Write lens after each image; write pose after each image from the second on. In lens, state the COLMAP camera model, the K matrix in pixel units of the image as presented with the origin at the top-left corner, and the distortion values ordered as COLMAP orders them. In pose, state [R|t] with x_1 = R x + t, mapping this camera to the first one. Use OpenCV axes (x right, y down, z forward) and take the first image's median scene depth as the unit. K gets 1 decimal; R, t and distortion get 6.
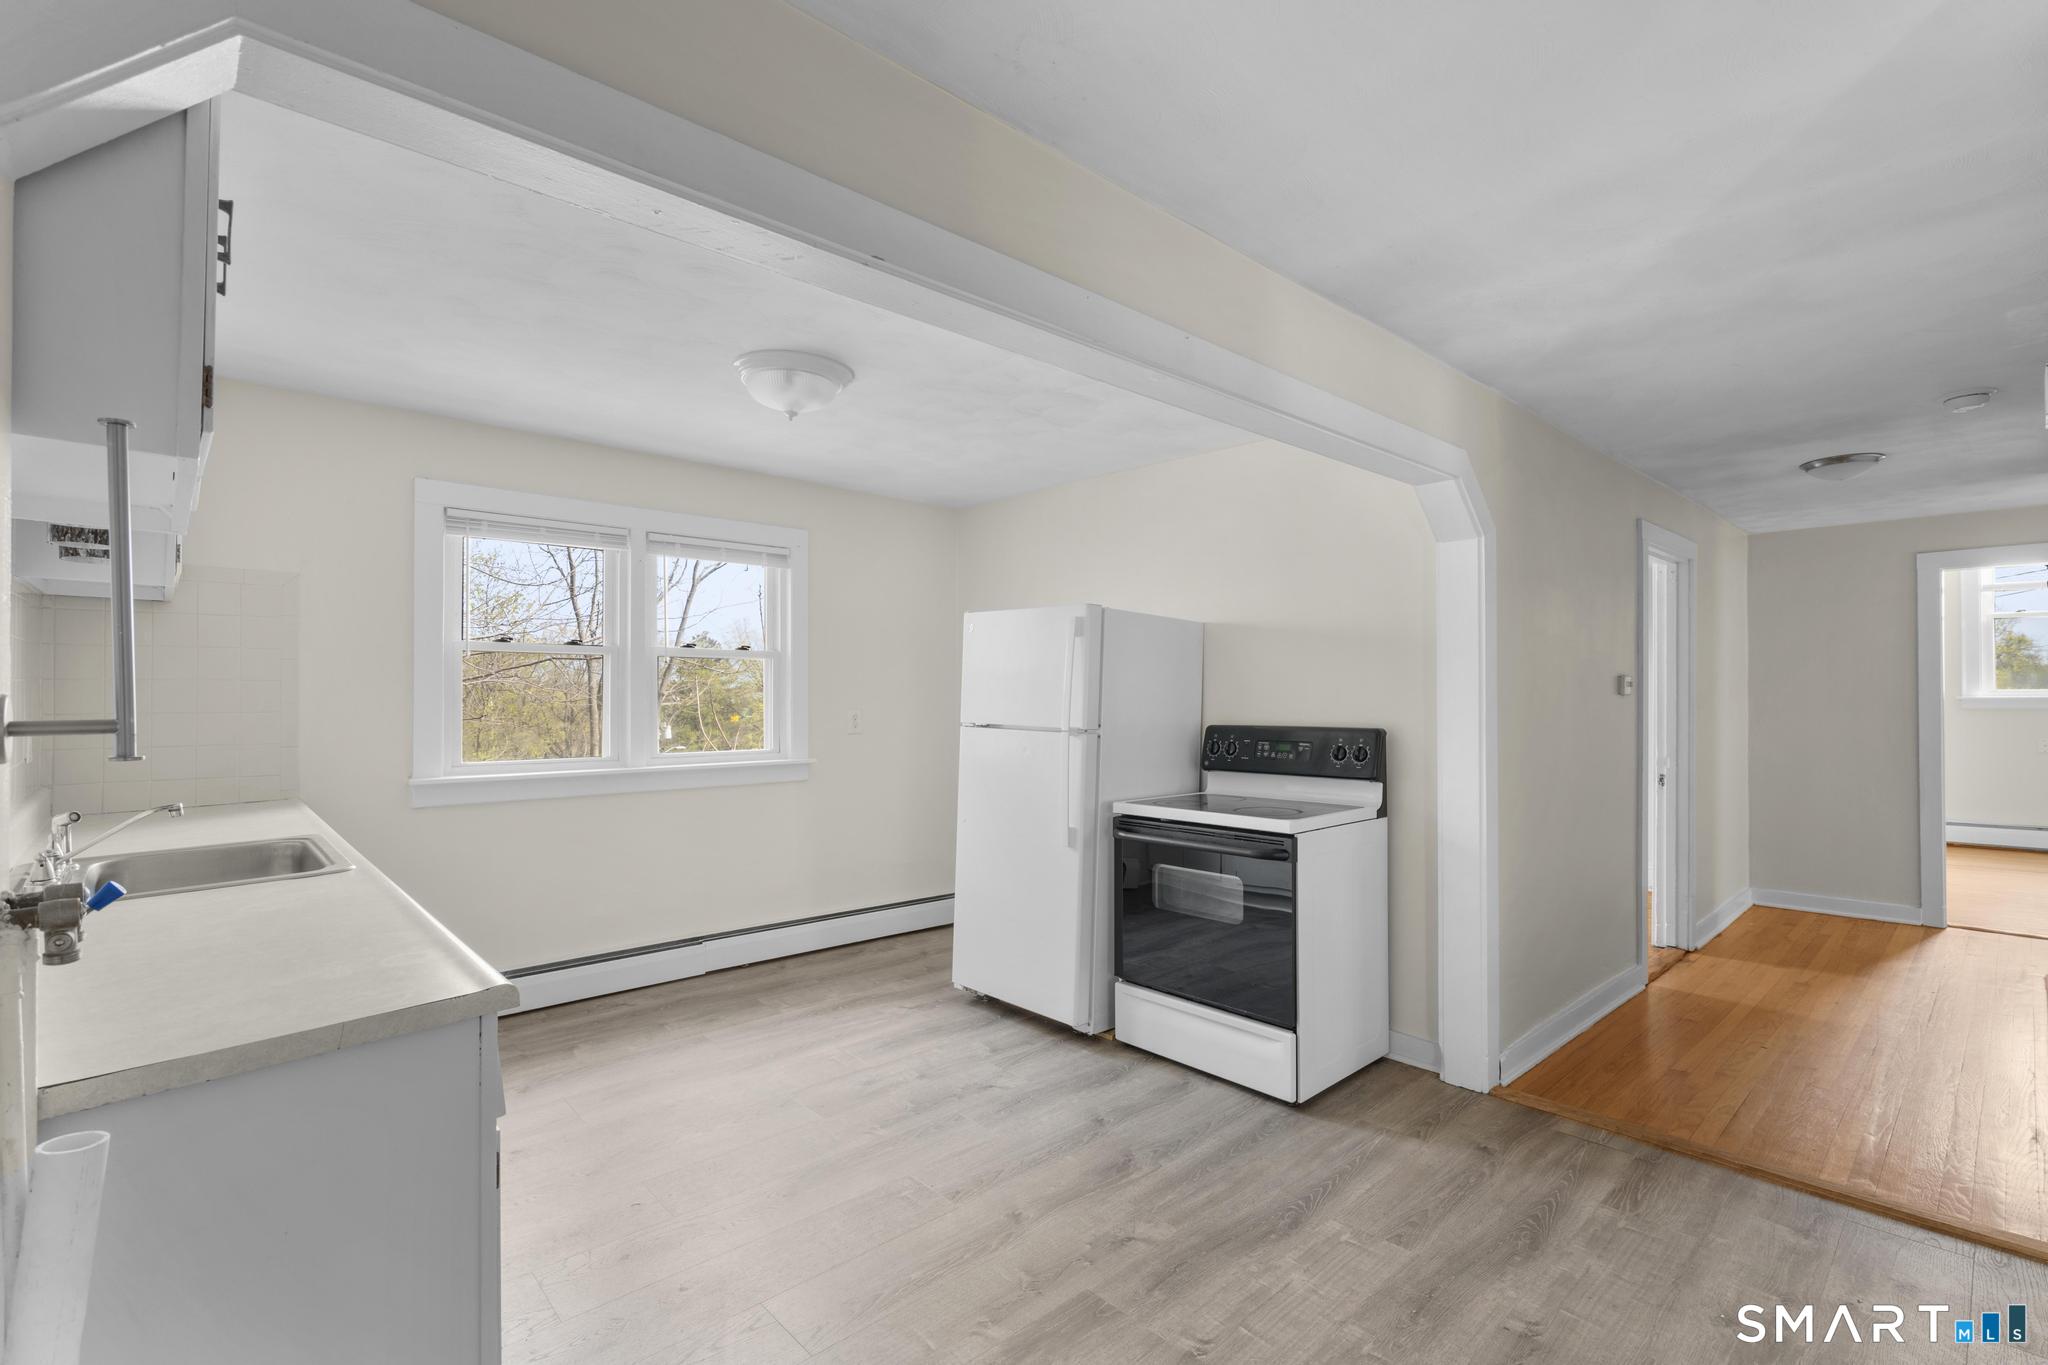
lens RADIAL K [[919.4, 0, 1021.3], [0, 919.4, 692.6], [0, 0, 1]] dist [-0.009052, 0.004080]
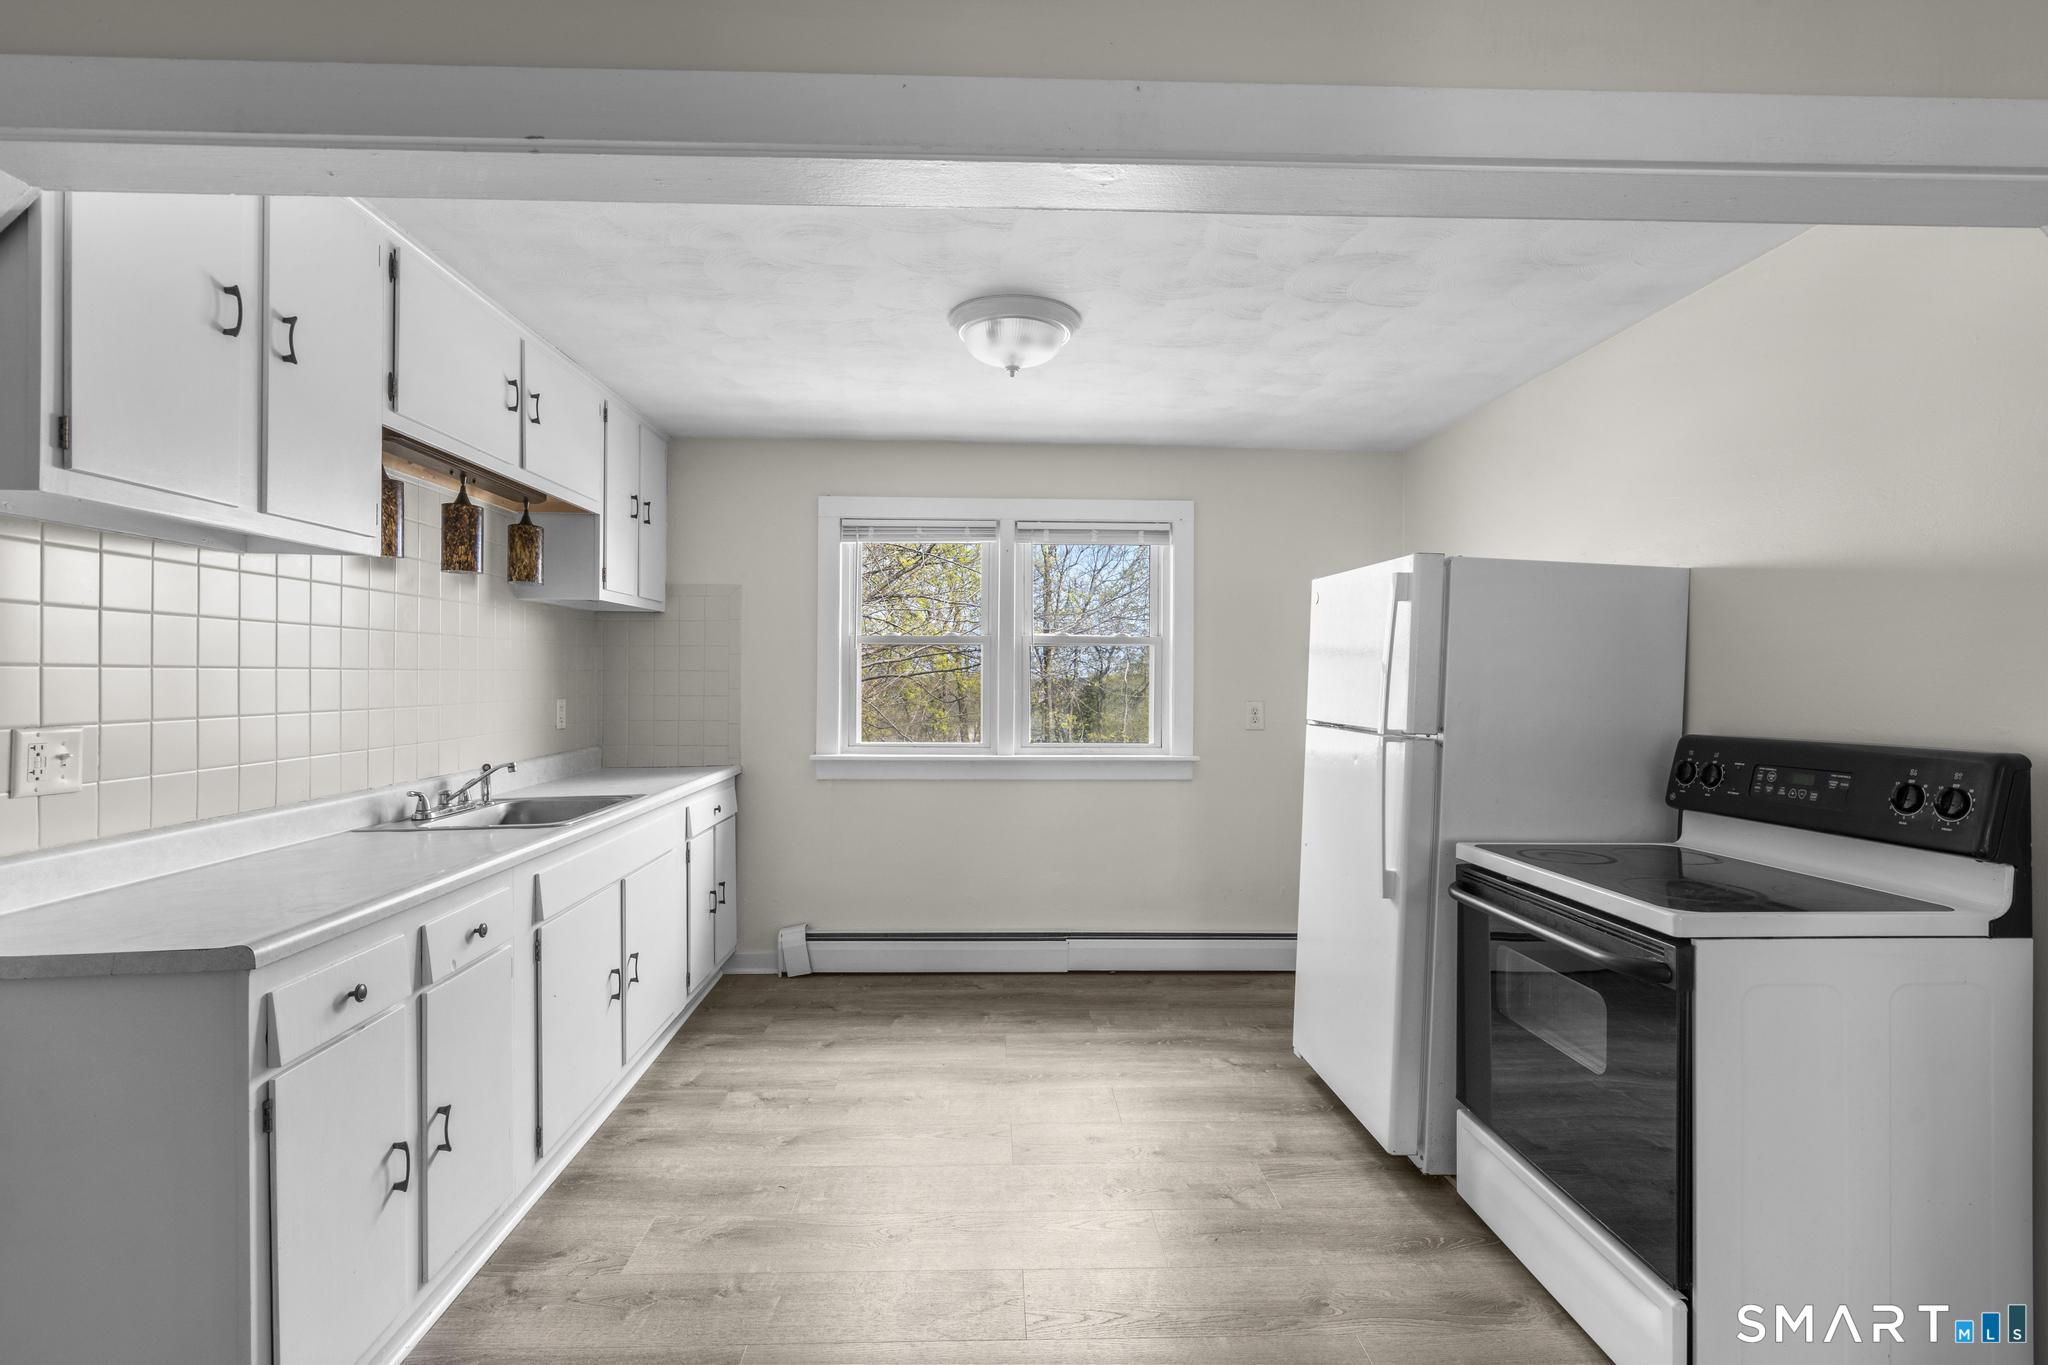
lens RADIAL K [[919.4, 0, 1022.9], [0, 919.4, 689.1], [0, 0, 1]] dist [-0.009052, 0.004080]
pose [[0.762835, 0.006141, -0.646564, 0.281749], [-0.003401, 0.999979, 0.005485, 0.003454], [0.646584, -0.001986, 0.762840, 0.267057]]
